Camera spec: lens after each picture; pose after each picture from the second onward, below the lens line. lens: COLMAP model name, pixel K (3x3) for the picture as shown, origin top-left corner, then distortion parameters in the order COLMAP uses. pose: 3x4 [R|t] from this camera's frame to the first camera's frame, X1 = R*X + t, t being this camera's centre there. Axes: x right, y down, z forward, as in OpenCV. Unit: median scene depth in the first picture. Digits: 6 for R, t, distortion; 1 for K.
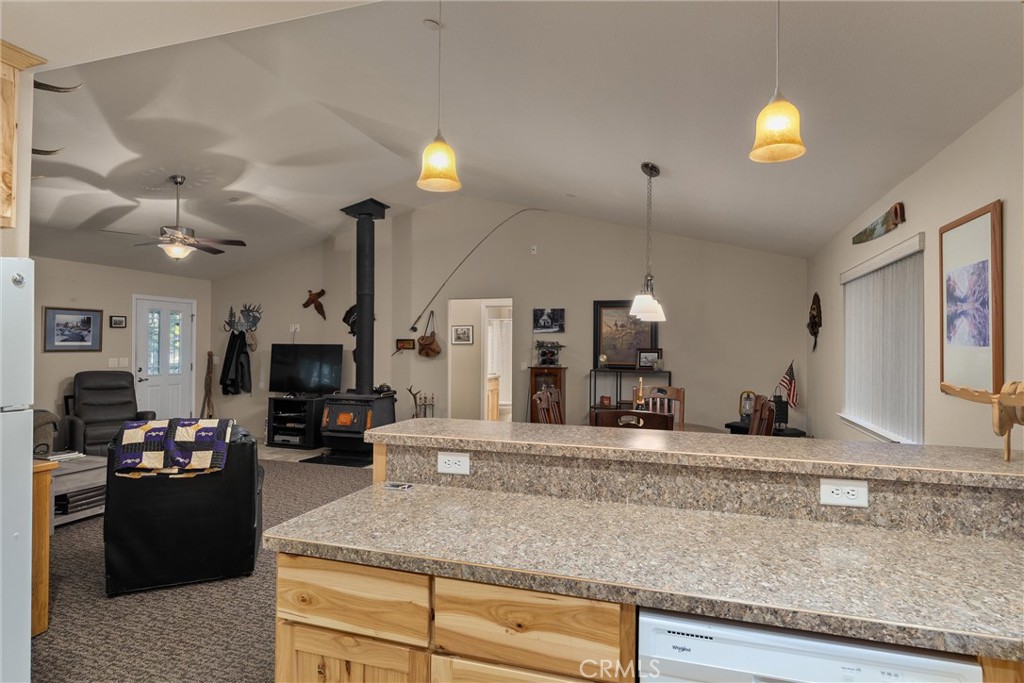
lens RADIAL K [[557.7, 0, 513.7], [0, 557.7, 340.5], [0, 0, 1]] dist [-0.006628, -0.000634]
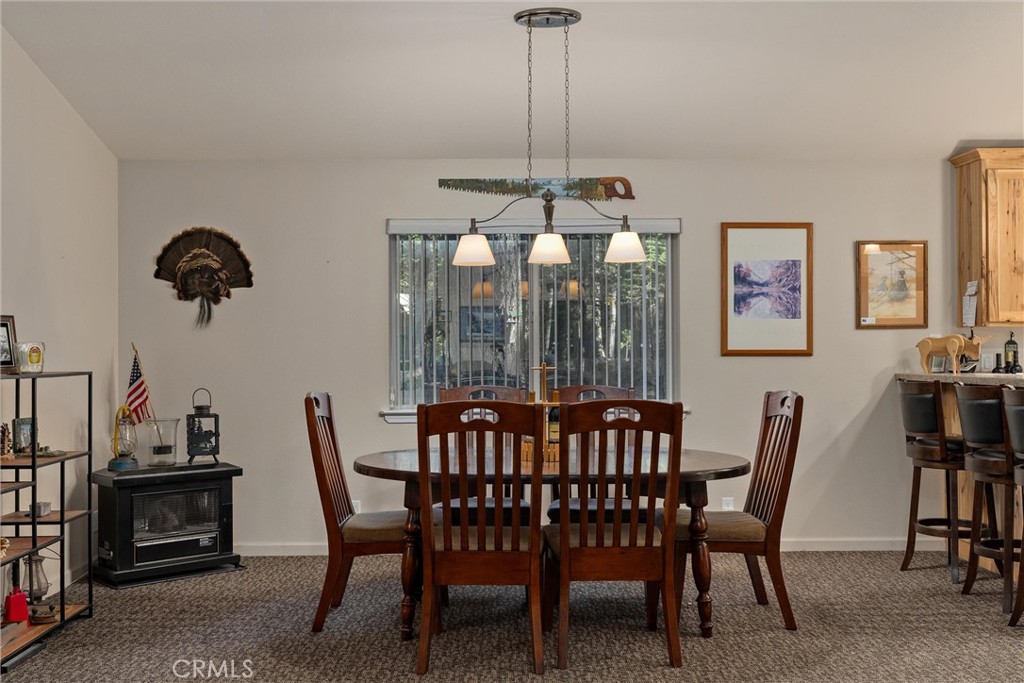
lens RADIAL K [[1021.0, 0, 515.6], [0, 1021.0, 344.8], [0, 0, 1]] dist [0.001191, 0.015066]
pose [[-0.321698, -0.000680, 0.946842, -0.444218], [-0.009708, 0.999950, -0.002580, 0.028332], [-0.946792, -0.010022, -0.321689, 0.780317]]
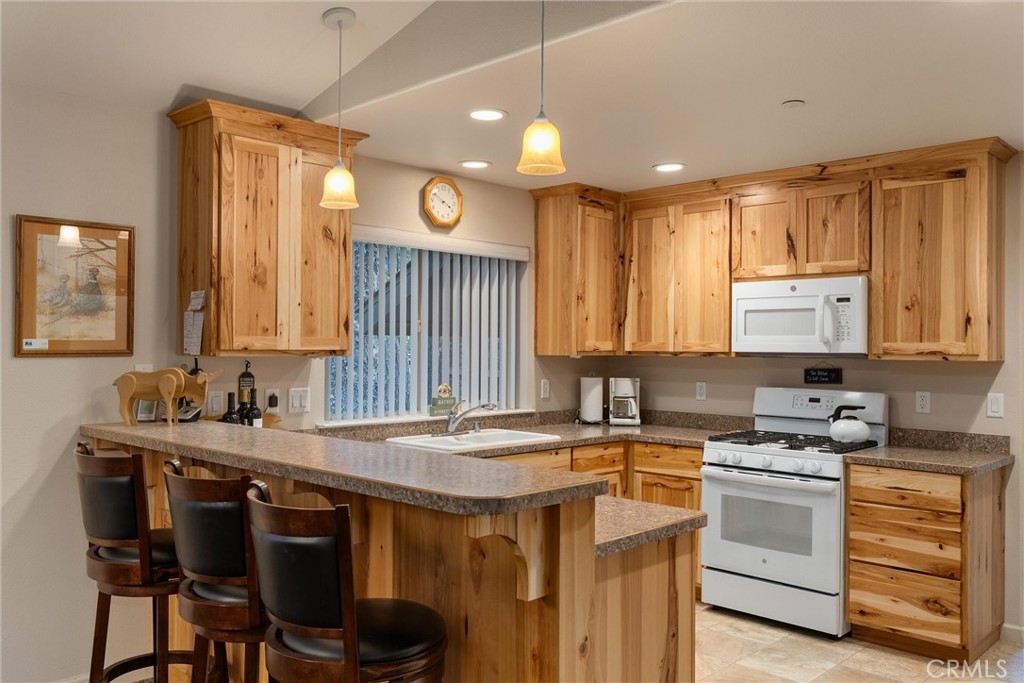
lens RADIAL K [[833.5, 0, 512.0], [0, 833.5, 341.5], [0, 0, 1]] dist [-0.003697, 0.001842]
pose [[-0.895315, -0.013637, 0.445224, -0.160637], [-0.021109, 0.999707, -0.011827, 0.002782], [-0.444933, -0.019987, -0.895341, 0.517489]]
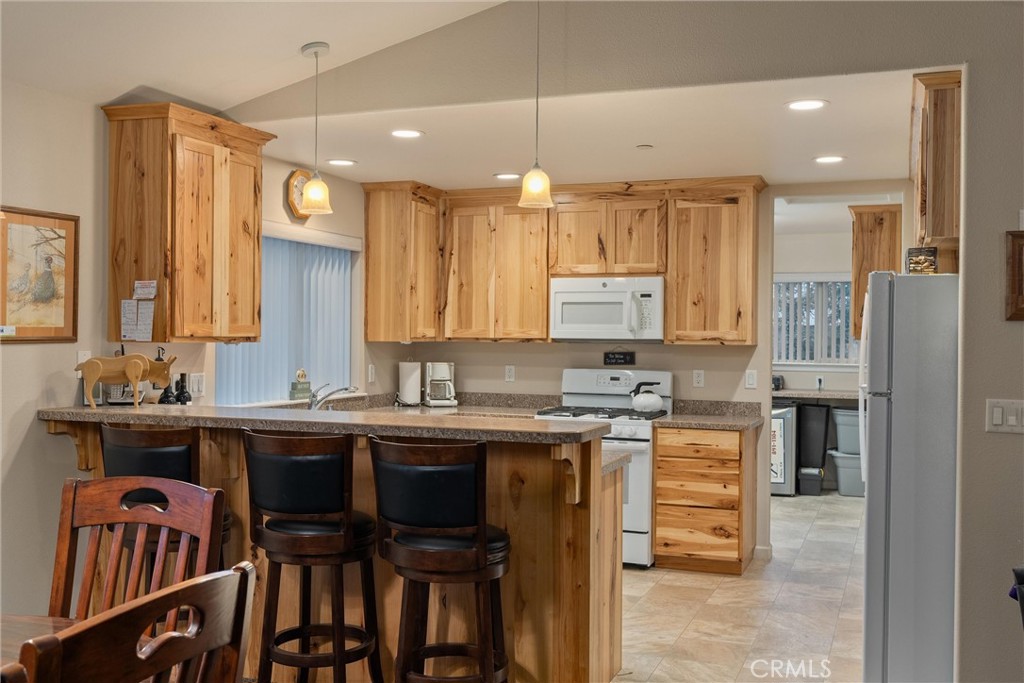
lens RADIAL K [[998.7, 0, 512.0], [0, 998.7, 341.5], [0, 0, 1]] dist [-0.000051, 0.002944]
pose [[-0.997951, -0.019094, 0.061063, -0.050365], [-0.019361, 0.999805, -0.003784, 0.006489], [-0.060979, -0.004958, -0.998127, 0.746989]]
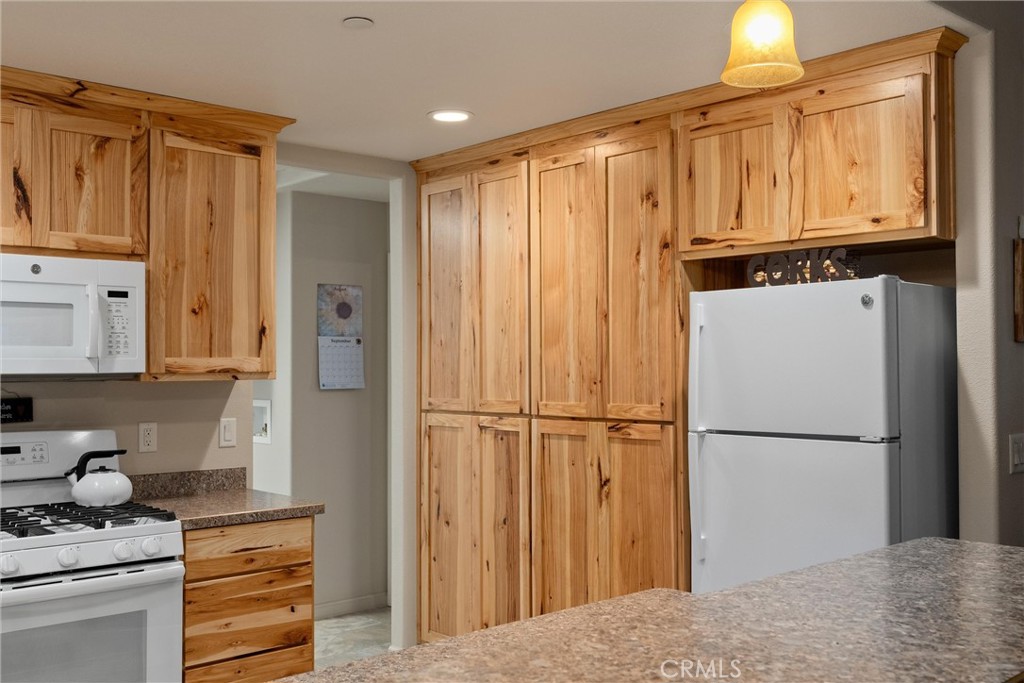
lens RADIAL K [[998.7, 0, 512.0], [0, 998.7, 341.5], [0, 0, 1]] dist [-0.000051, 0.002944]
pose [[-0.498109, -0.027761, -0.866670, 0.195104], [0.009178, 0.999263, -0.037283, 0.003445], [0.867066, -0.026525, -0.497486, 0.295121]]
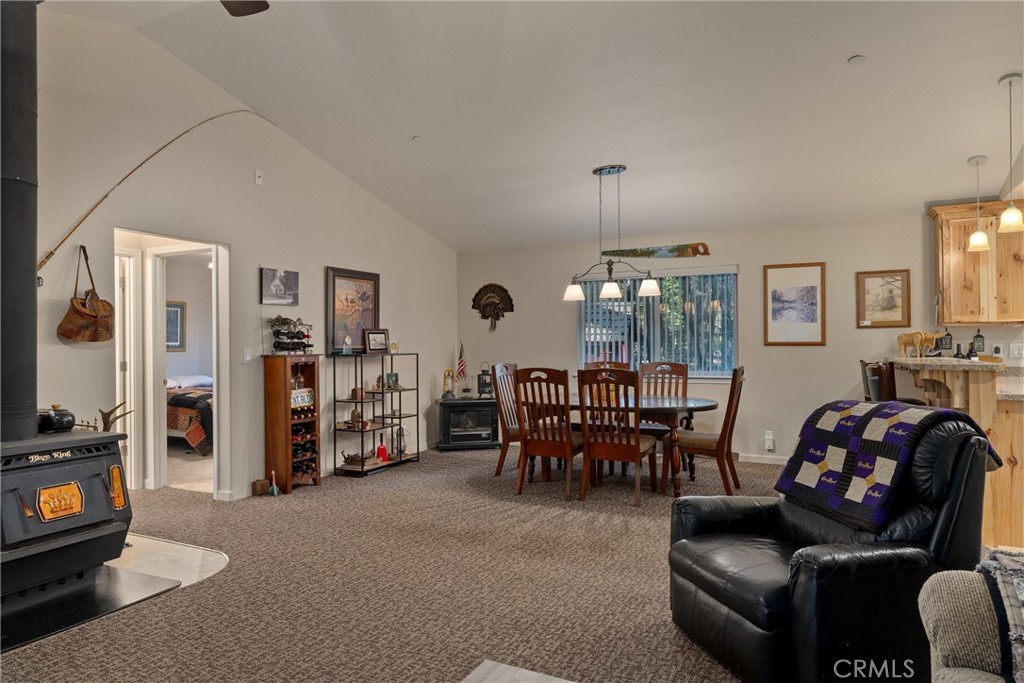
lens RADIAL K [[641.1, 0, 512.0], [0, 641.1, 341.5], [0, 0, 1]] dist [-0.001426, 0.000533]
pose [[0.161990, -0.005977, 0.986774, -0.620415], [-0.003124, 0.999974, 0.006570, 0.023360], [-0.986787, -0.004146, 0.161967, 0.554145]]
